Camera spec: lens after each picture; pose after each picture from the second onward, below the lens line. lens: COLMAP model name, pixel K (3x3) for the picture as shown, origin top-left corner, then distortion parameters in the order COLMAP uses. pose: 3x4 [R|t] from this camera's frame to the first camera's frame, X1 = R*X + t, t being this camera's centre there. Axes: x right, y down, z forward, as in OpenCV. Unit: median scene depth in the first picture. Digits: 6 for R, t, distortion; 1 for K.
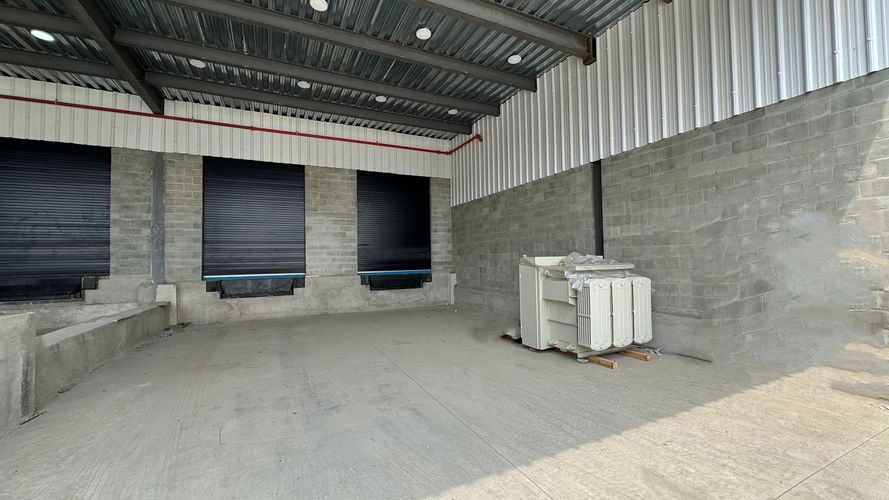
lens RADIAL K [[353.2, 0, 446.0], [0, 353.2, 250.6], [0, 0, 1]] dist [-0.002688, 0.000201]
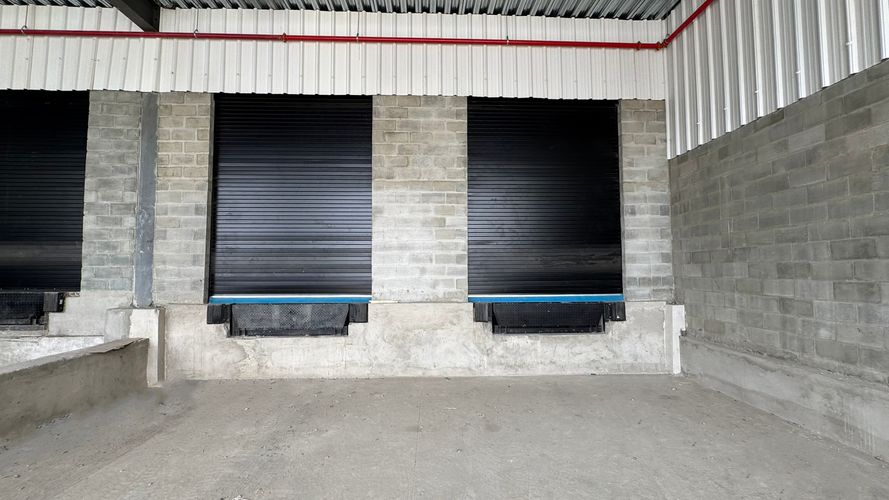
lens RADIAL K [[353.2, 0, 449.3], [0, 353.2, 251.4], [0, 0, 1]] dist [-0.002688, 0.000201]
pose [[0.915680, -0.004861, -0.401879, -0.076442], [-0.003626, 0.999786, -0.020356, 0.008092], [0.401892, 0.020096, 0.915467, 0.564595]]
